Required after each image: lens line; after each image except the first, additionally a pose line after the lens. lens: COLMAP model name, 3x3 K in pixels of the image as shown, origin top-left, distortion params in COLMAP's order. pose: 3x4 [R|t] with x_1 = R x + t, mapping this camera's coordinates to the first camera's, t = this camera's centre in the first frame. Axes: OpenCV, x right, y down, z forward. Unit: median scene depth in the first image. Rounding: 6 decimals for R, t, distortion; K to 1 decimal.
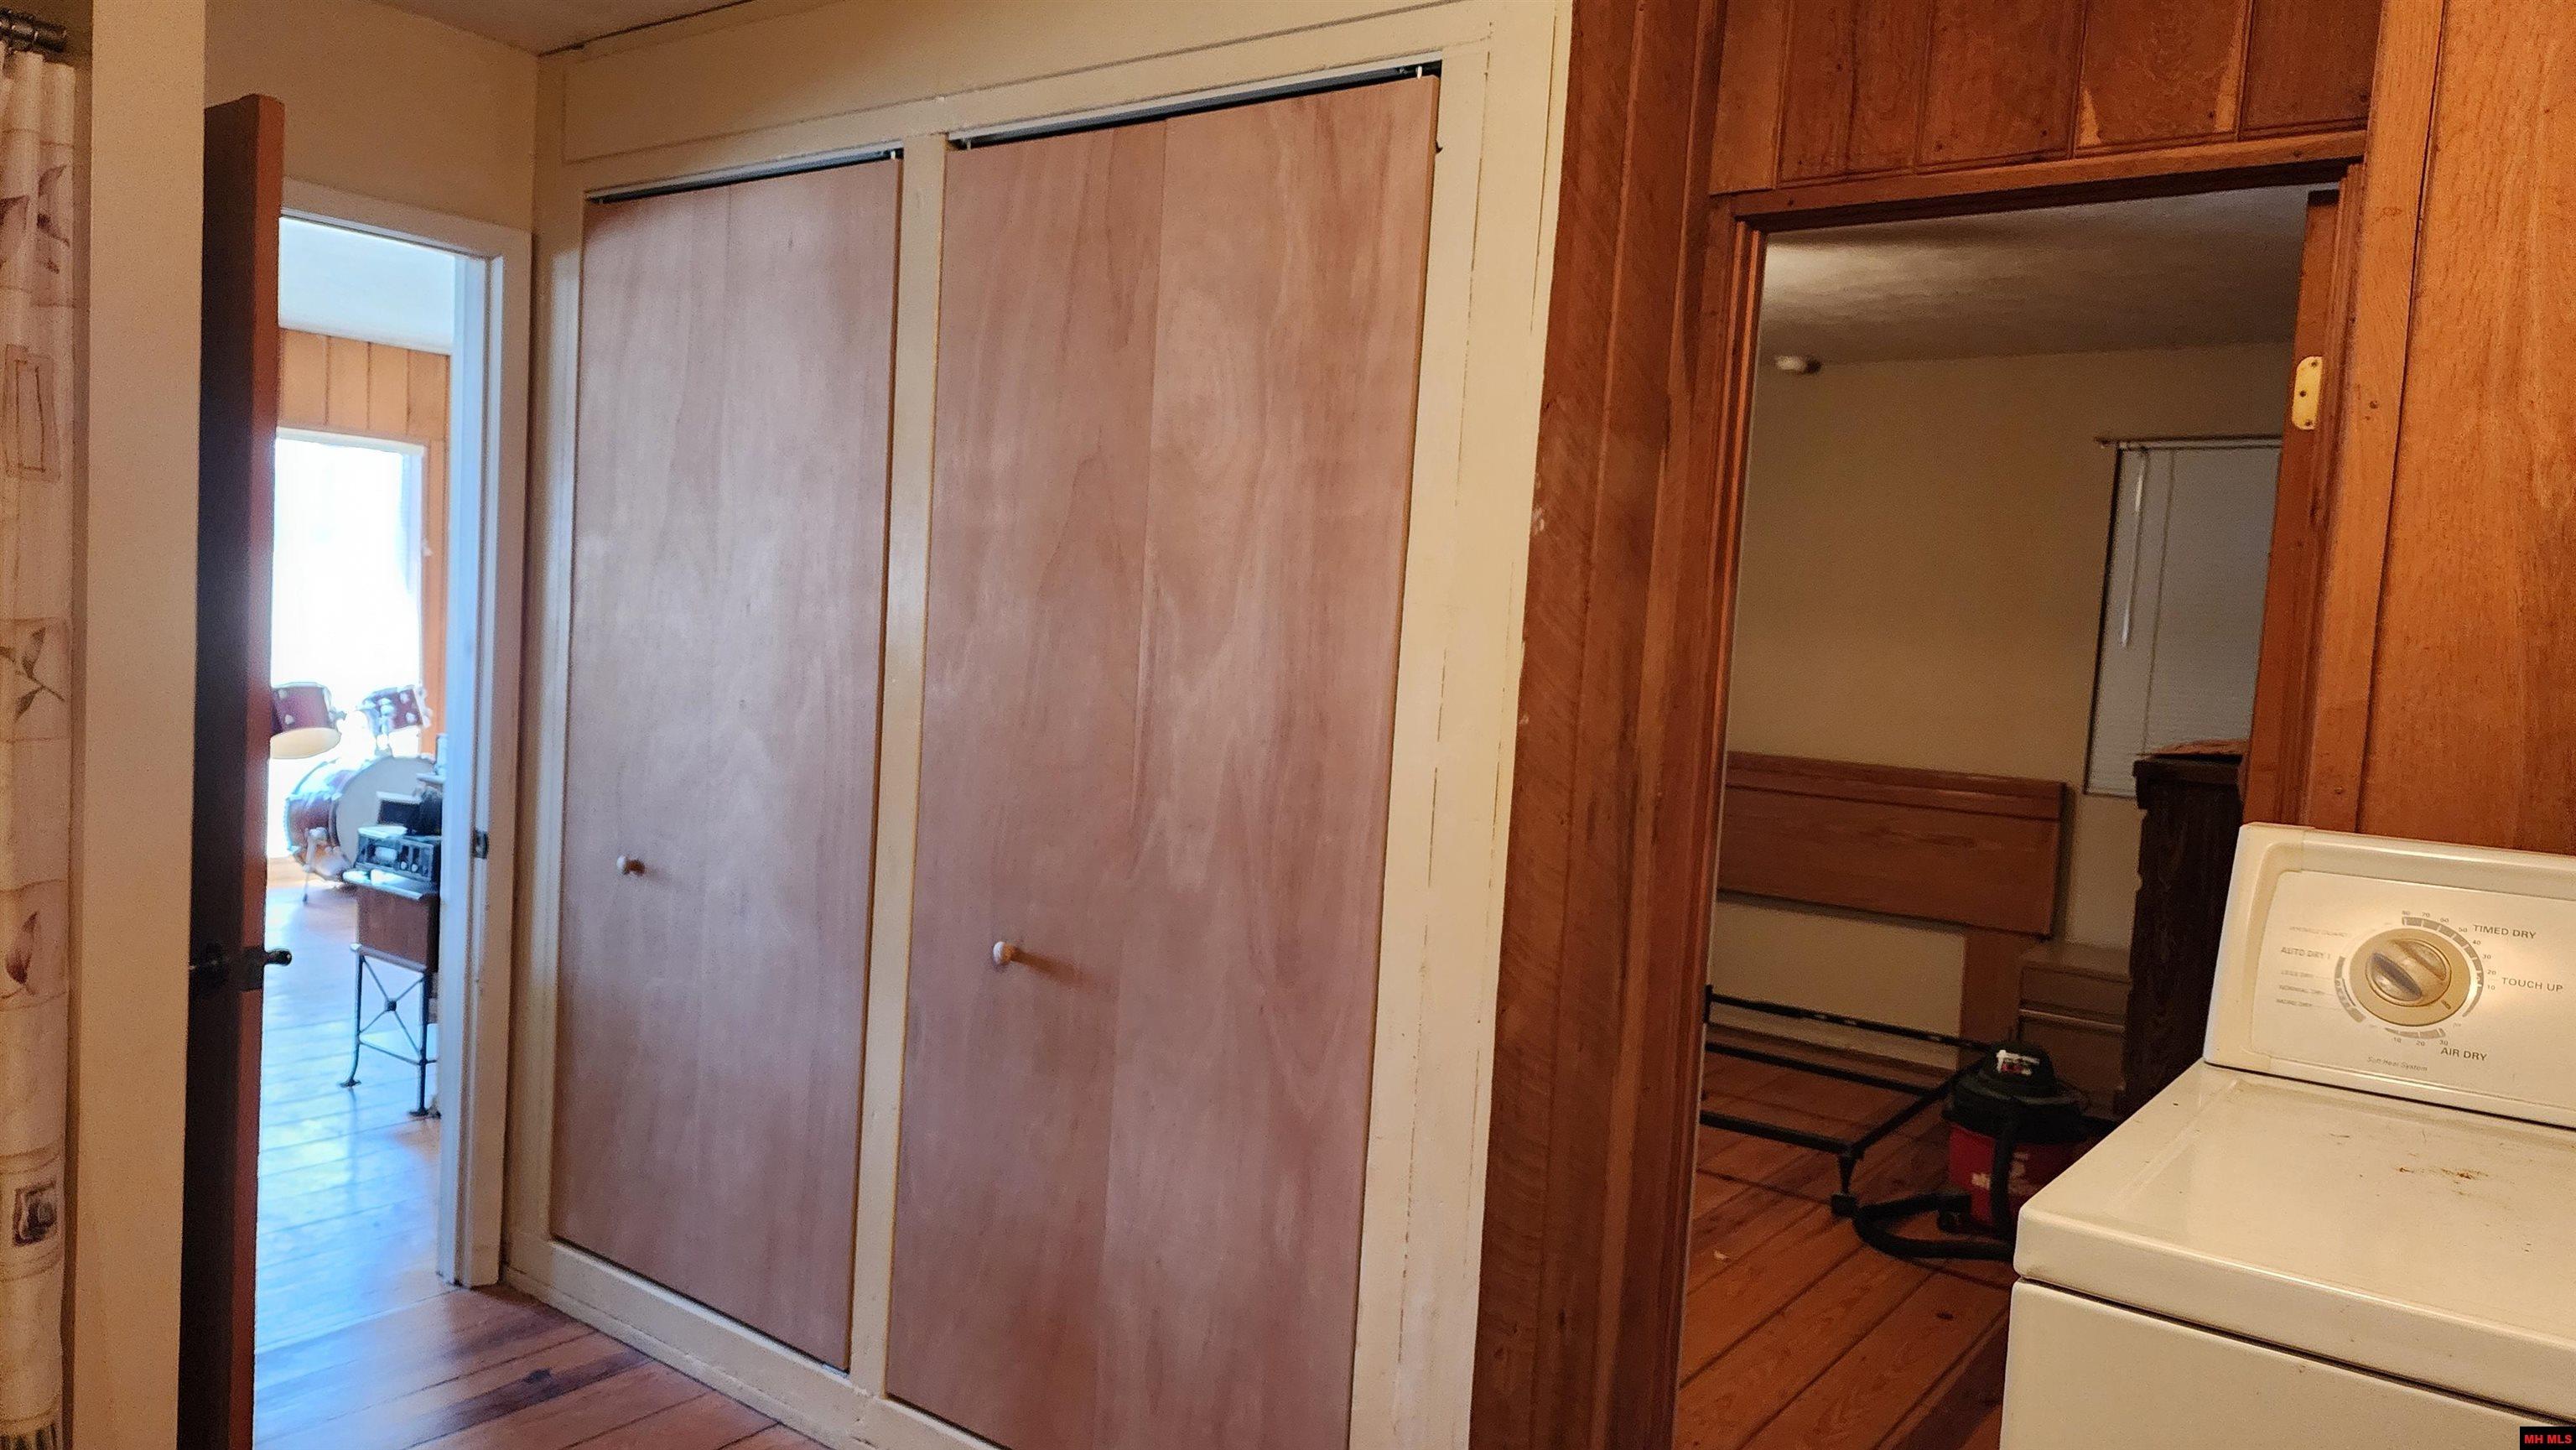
lens RADIAL K [[1728.2, 0, 1288.0], [0, 1728.2, 725.0], [0, 0, 1]] dist [0.093198, -0.073714]
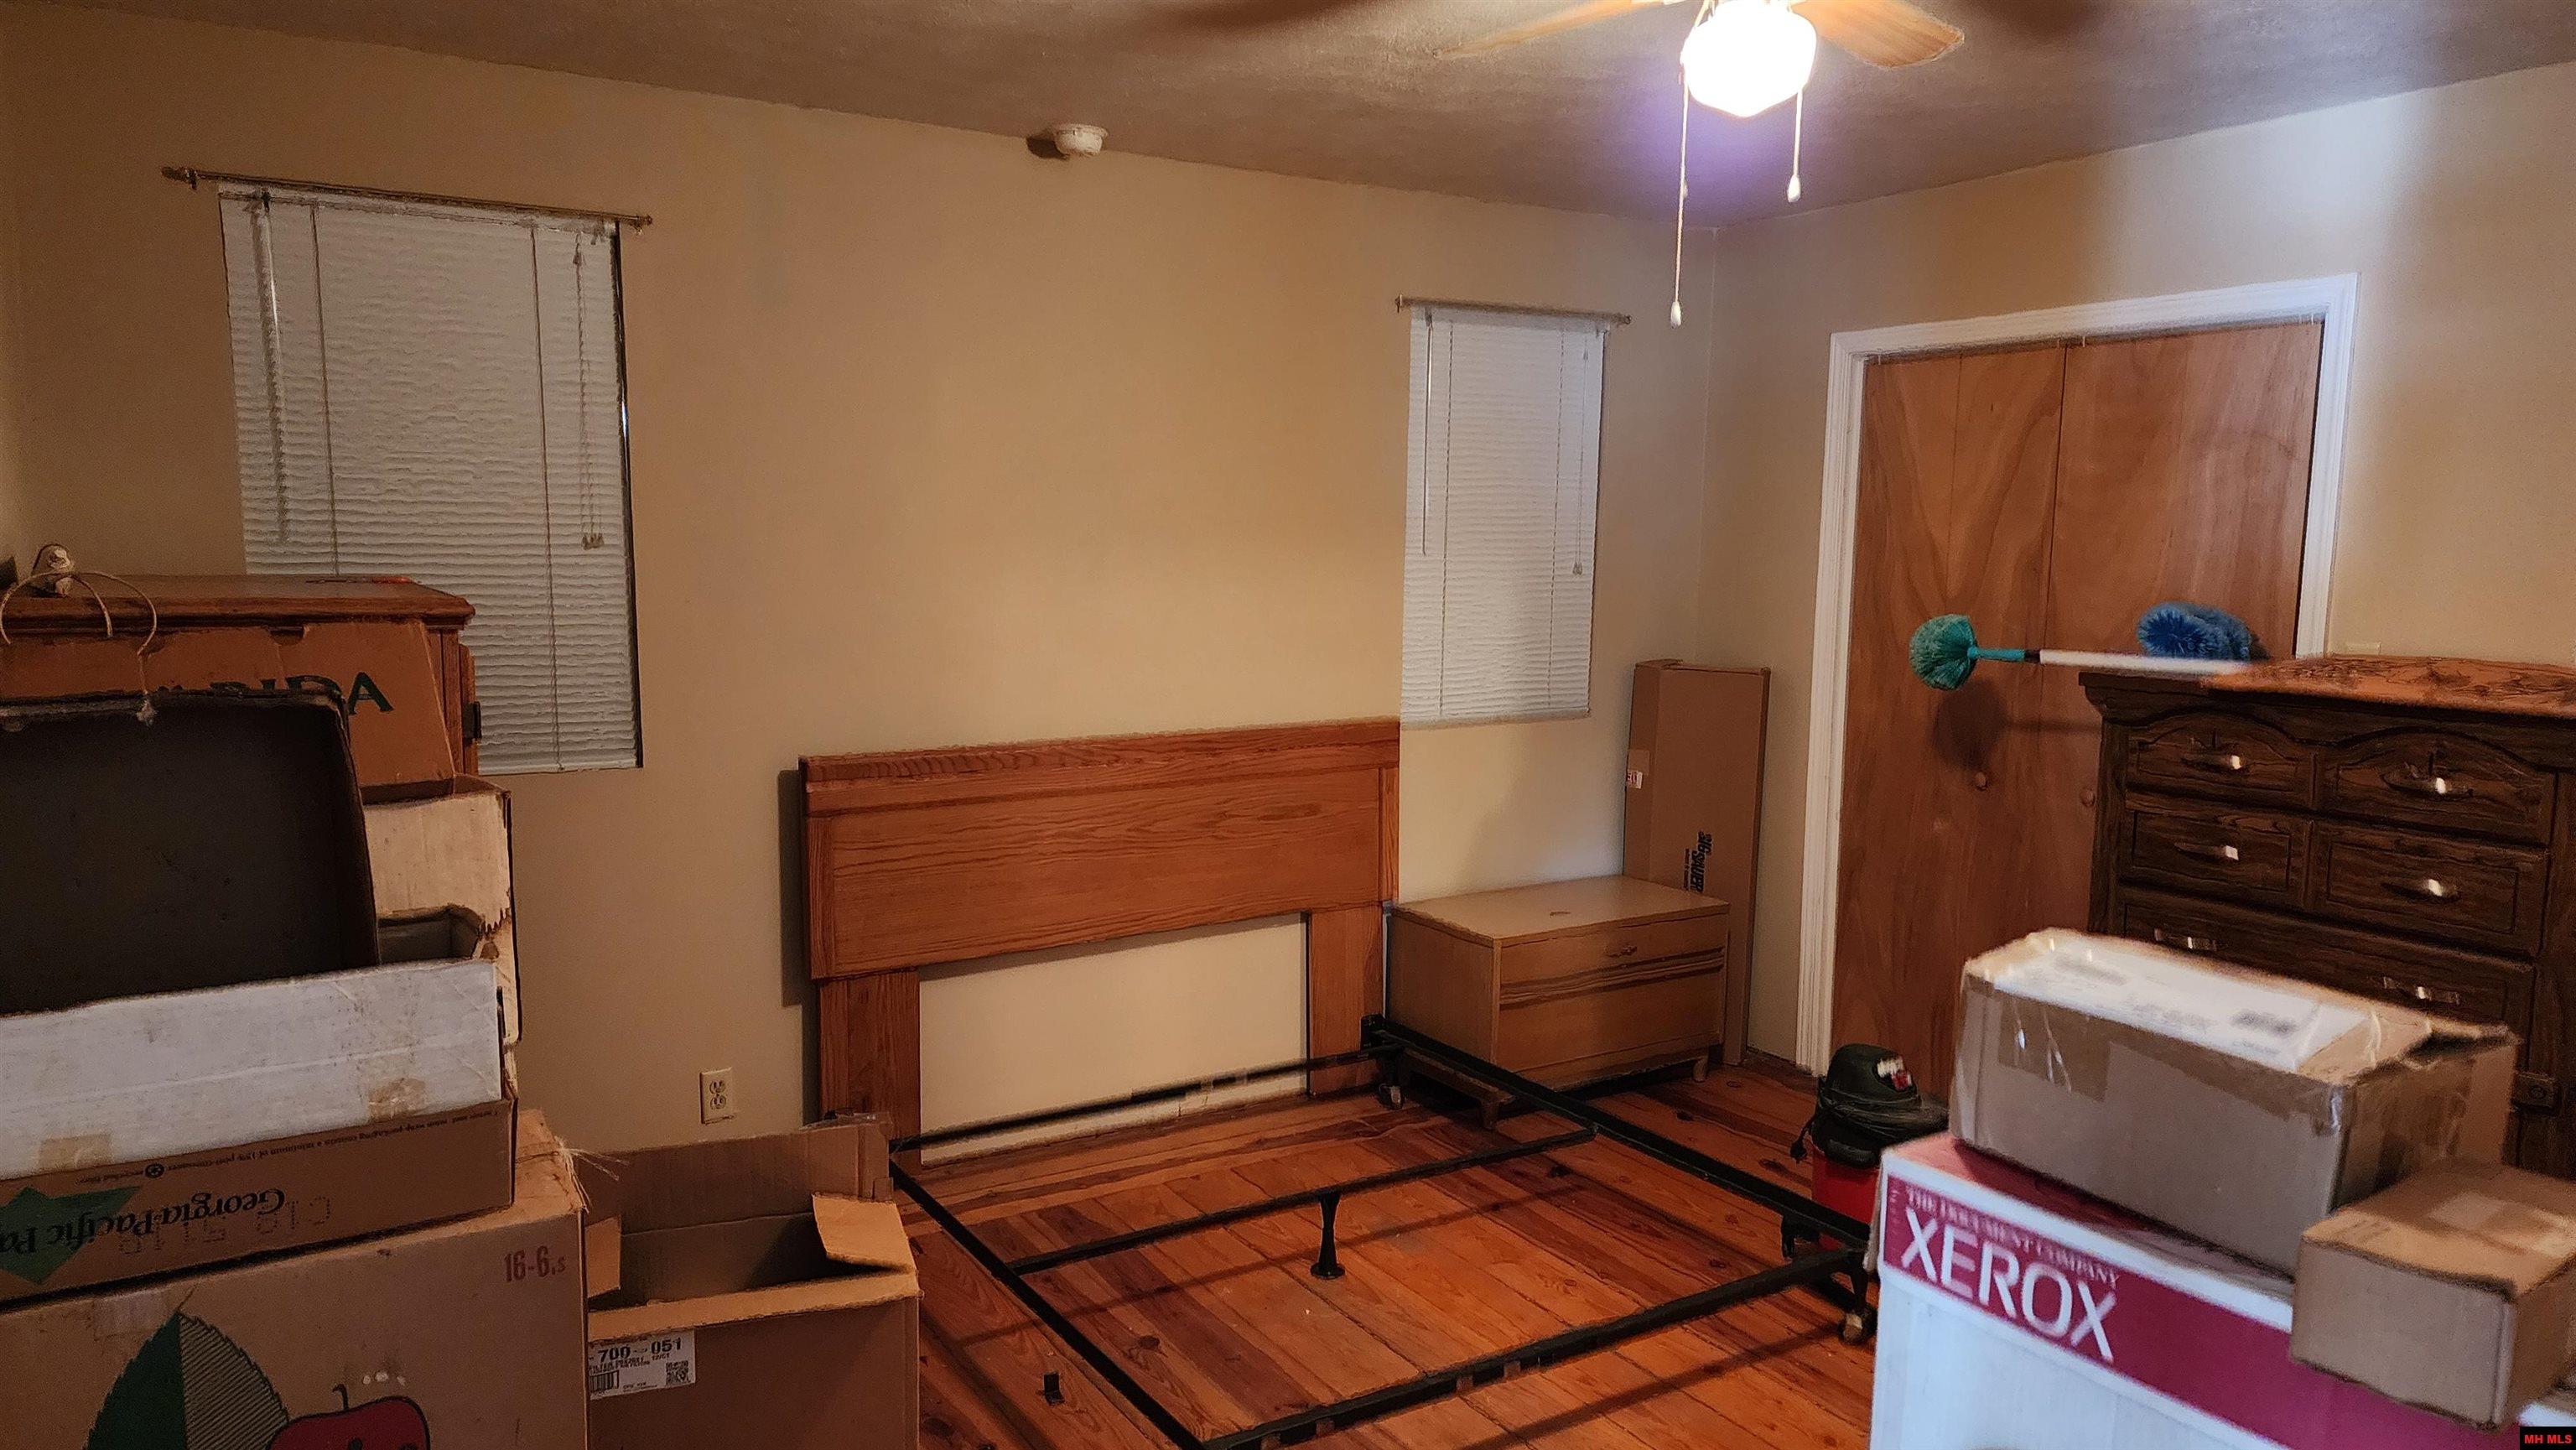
lens RADIAL K [[1728.2, 0, 1288.0], [0, 1728.2, 725.0], [0, 0, 1]] dist [0.093198, -0.073714]
pose [[0.363928, -0.161851, 0.917257, -0.331788], [0.074823, 0.986684, 0.144415, -0.085922], [-0.928417, 0.016075, 0.371192, 0.738892]]
